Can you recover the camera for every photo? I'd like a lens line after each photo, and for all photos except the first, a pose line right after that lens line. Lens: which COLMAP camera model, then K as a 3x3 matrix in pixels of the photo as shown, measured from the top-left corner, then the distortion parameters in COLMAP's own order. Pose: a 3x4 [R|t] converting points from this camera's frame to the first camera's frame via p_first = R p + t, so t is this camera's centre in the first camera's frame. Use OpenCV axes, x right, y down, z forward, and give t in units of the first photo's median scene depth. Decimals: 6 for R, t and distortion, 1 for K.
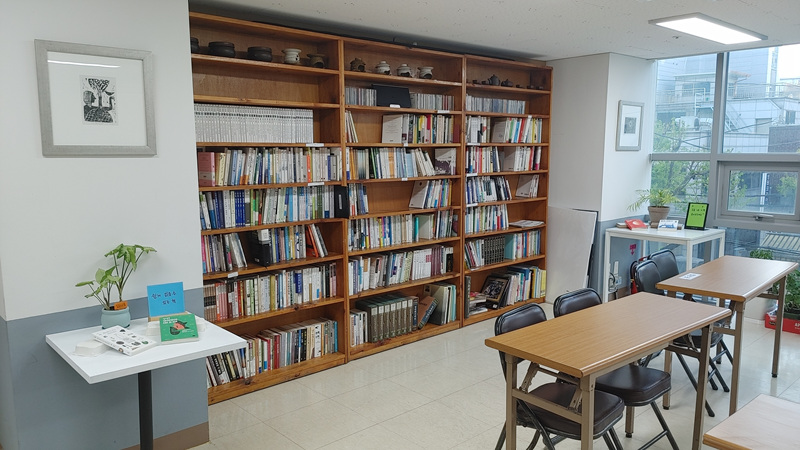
lens RADIAL K [[601.4, 0, 399.2], [0, 601.4, 221.7], [0, 0, 1]] dist [0.008836, 0.000520]
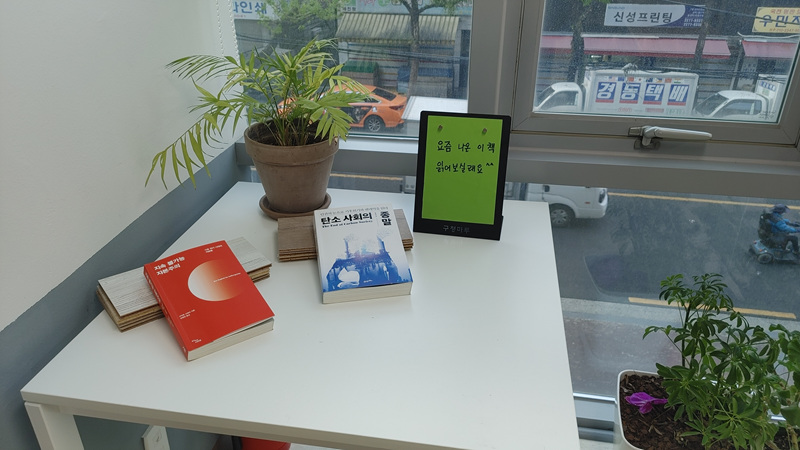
lens RADIAL K [[601.4, 0, 399.9], [0, 601.4, 224.8], [0, 0, 1]] dist [0.008836, 0.000520]
pose [[0.782534, -0.283725, 0.554203, 0.388012], [0.072464, 0.925586, 0.371536, -0.084979], [-0.618377, -0.250580, 0.744862, 0.941953]]
